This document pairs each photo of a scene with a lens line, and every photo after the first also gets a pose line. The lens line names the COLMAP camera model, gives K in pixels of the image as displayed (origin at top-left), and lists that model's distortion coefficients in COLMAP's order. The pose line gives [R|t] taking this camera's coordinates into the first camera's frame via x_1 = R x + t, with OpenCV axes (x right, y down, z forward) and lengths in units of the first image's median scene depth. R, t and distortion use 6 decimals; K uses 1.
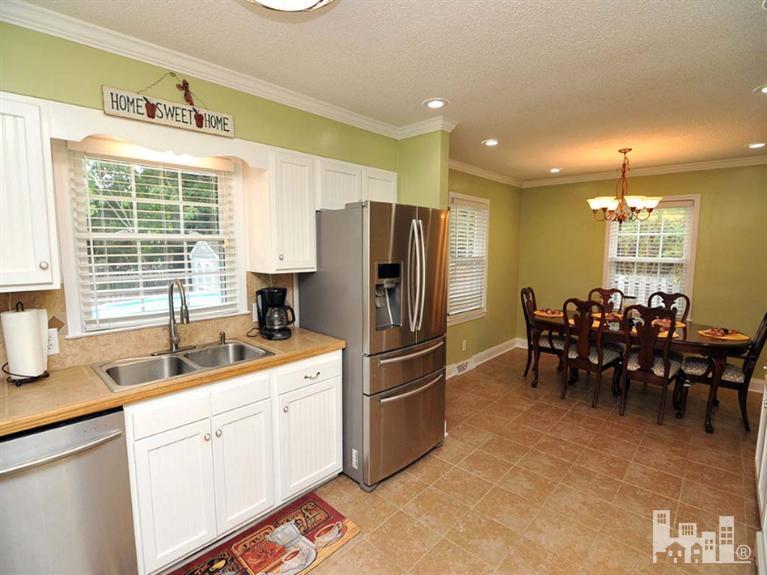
lens RADIAL K [[386.9, 0, 351.6], [0, 386.9, 285.3], [0, 0, 1]] dist [-0.002348, -0.000689]
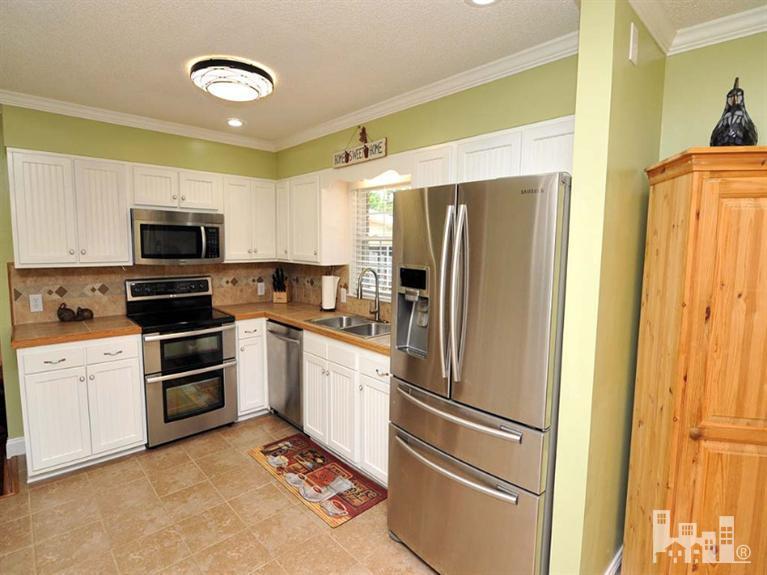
lens RADIAL K [[397.4, 0, 383.5], [0, 397.4, 287.5], [0, 0, 1]] dist [-0.000546, -0.000580]
pose [[-0.029668, 0.104764, -0.994055, 0.876612], [-0.124846, 0.986316, 0.107674, -0.096255], [0.991732, 0.127298, -0.016182, 0.955268]]
